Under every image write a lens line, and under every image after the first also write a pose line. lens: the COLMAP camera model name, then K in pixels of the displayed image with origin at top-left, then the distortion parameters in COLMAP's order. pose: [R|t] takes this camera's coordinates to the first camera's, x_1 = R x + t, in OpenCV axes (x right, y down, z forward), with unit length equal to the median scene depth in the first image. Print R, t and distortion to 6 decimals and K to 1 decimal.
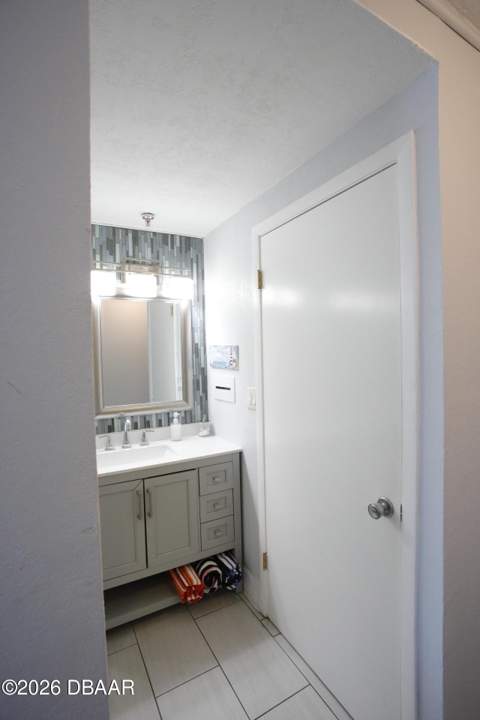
lens RADIAL K [[356.4, 0, 240.0], [0, 356.4, 360.0], [0, 0, 1]] dist [0.001982, 0.000580]
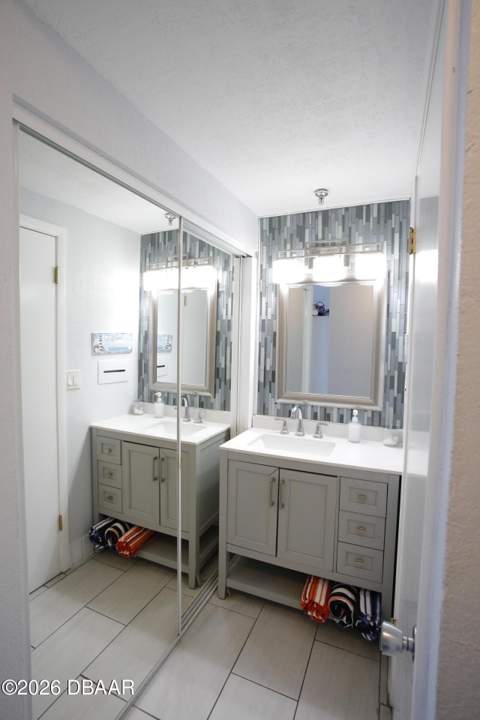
lens RADIAL K [[364.7, 0, 240.2], [0, 364.7, 354.5], [0, 0, 1]] dist [-0.006015, 0.000089]
pose [[0.627305, 0.068016, -0.775797, 0.335015], [-0.052839, 0.997600, 0.044737, -0.014712], [0.776979, 0.012929, 0.629394, 0.219737]]
